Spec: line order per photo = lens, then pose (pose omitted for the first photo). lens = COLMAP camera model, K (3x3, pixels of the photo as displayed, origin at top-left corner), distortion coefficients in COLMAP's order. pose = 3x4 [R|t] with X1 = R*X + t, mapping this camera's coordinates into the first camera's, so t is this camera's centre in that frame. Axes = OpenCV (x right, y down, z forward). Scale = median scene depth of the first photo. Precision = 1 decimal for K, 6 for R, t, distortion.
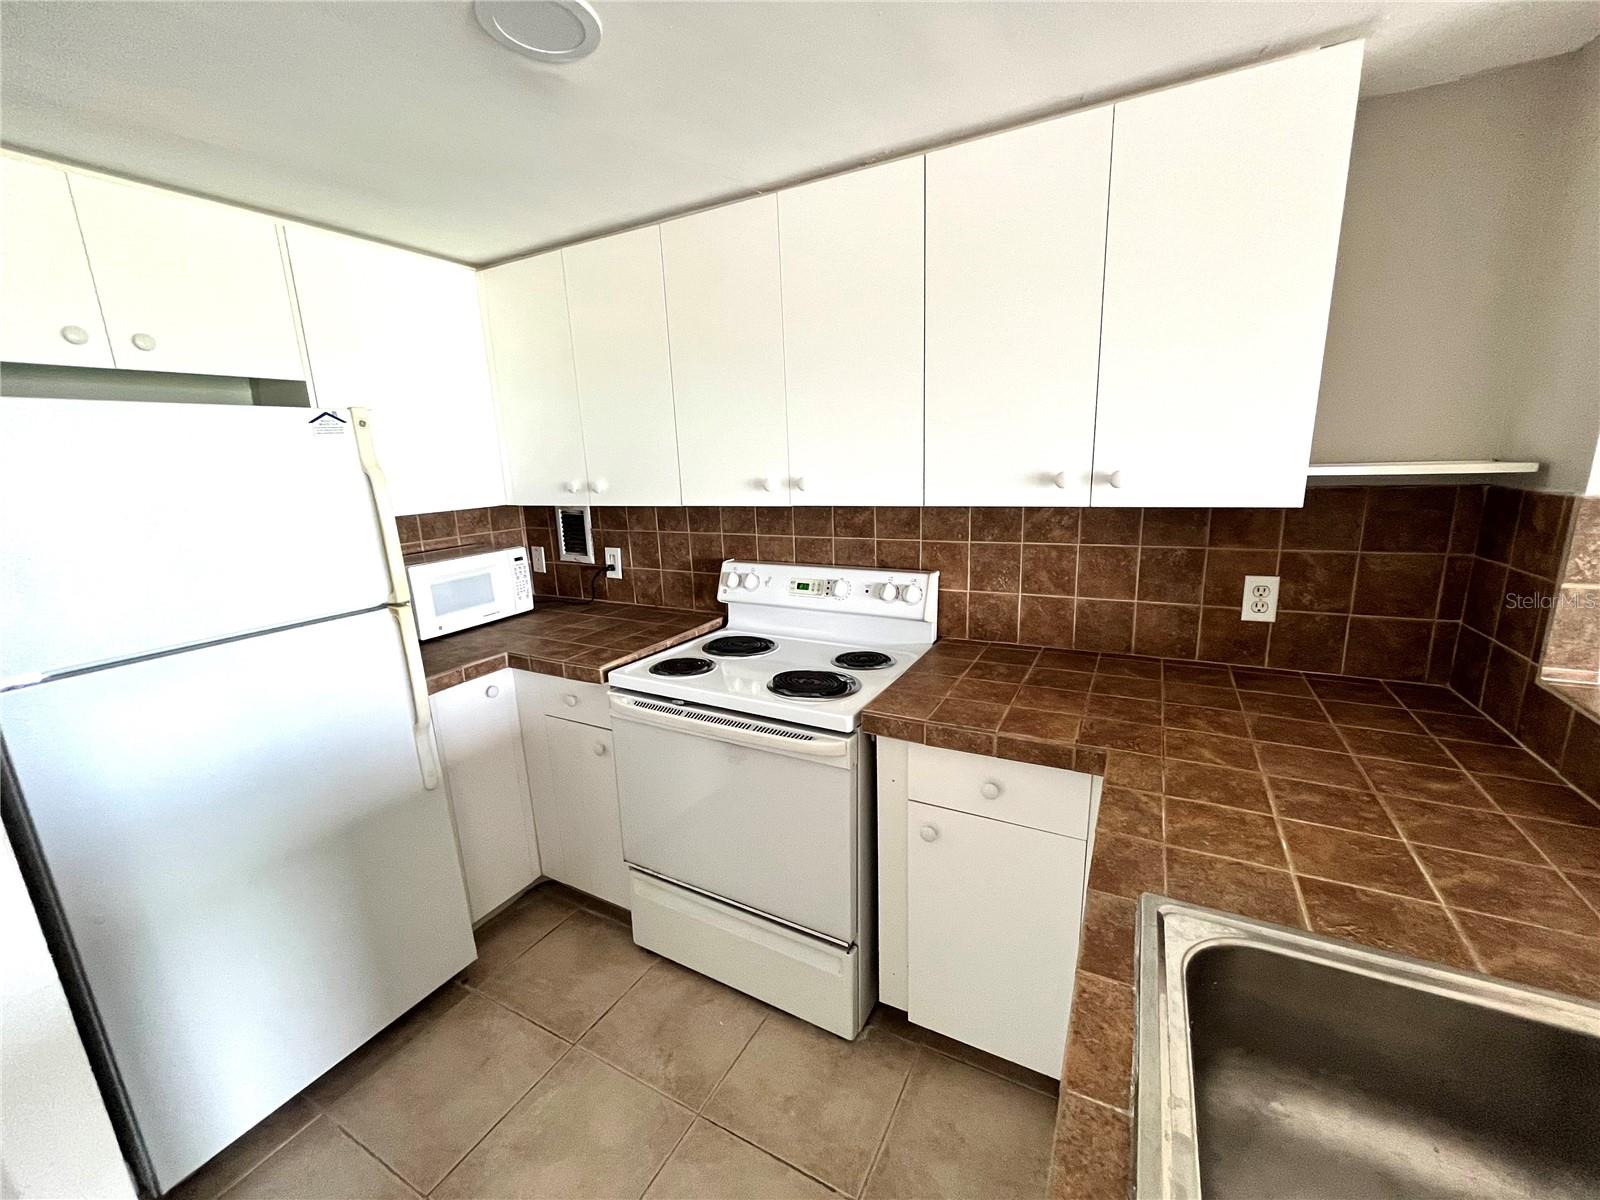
lens RADIAL K [[641.3, 0, 801.5], [0, 641.3, 600.9], [0, 0, 1]] dist [-0.003198, -0.000985]
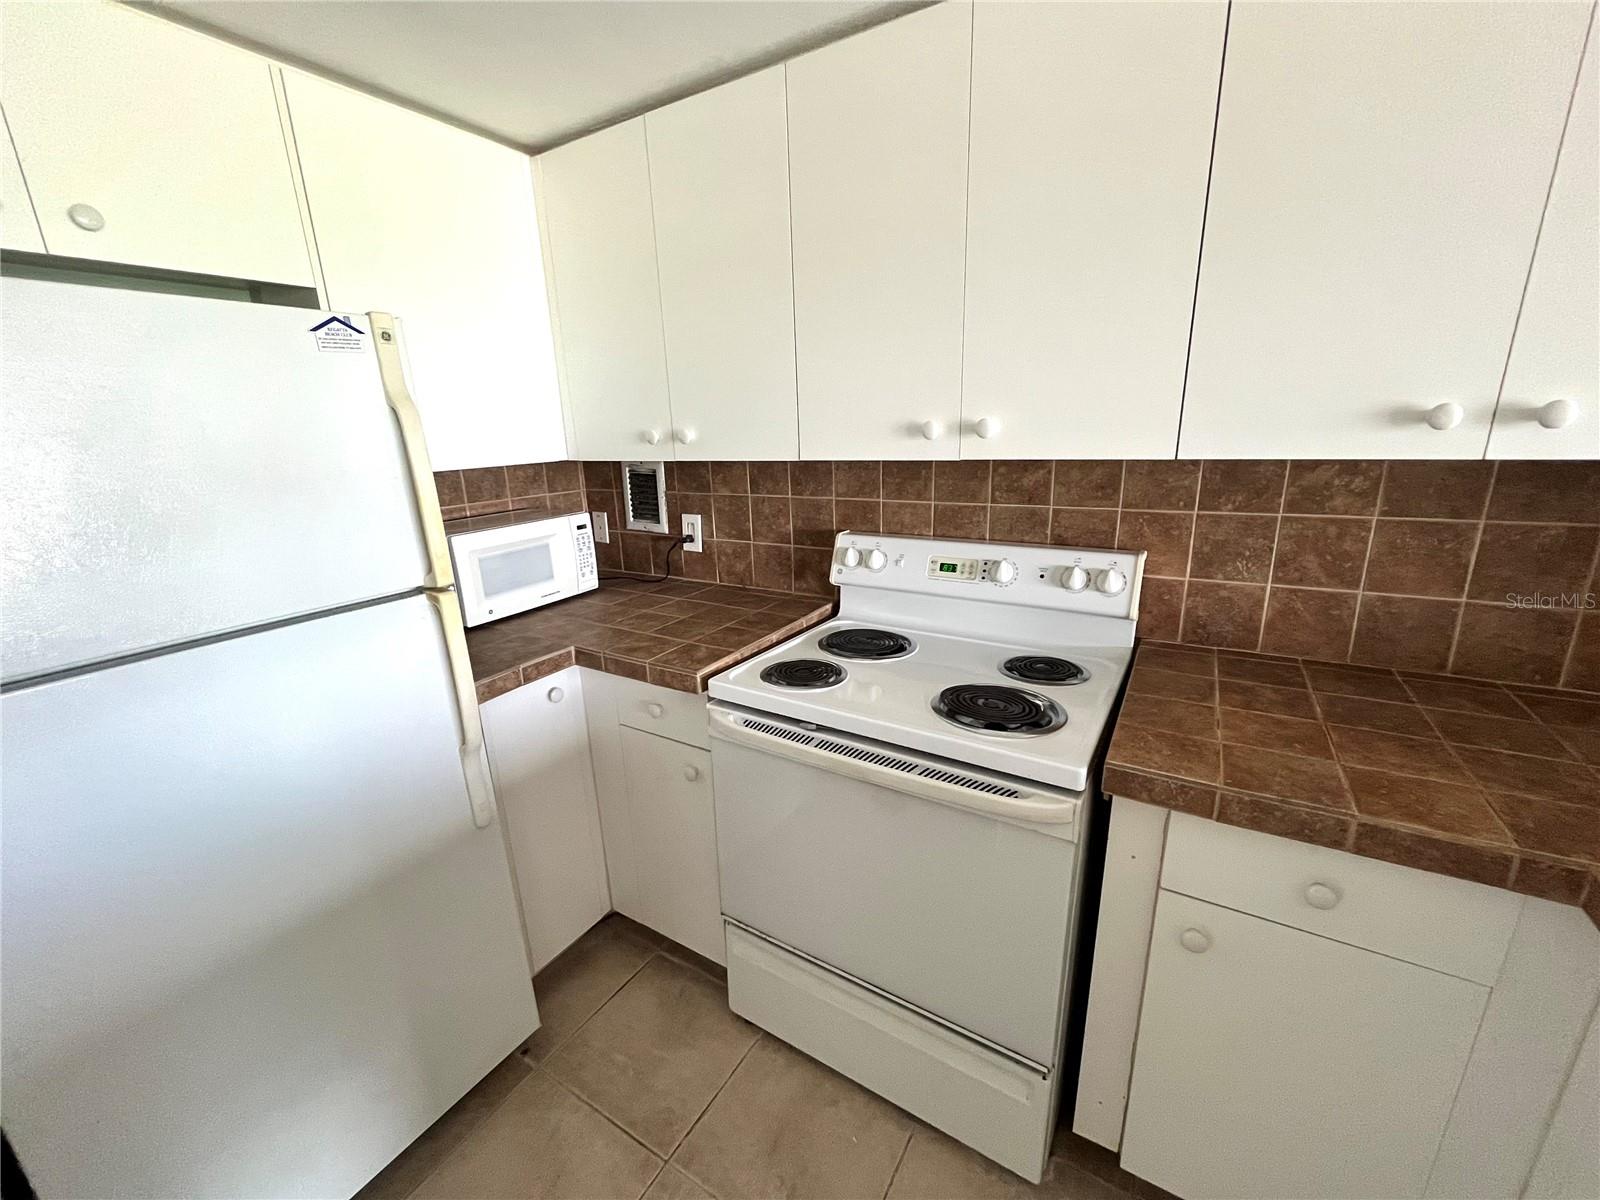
lens RADIAL K [[641.3, 0, 799.9], [0, 641.3, 600.6], [0, 0, 1]] dist [-0.003198, -0.000985]
pose [[0.998510, 0.017730, -0.051616, -0.152244], [-0.015145, 0.998632, 0.050054, -0.021279], [0.052433, -0.049198, 0.997412, 0.247213]]
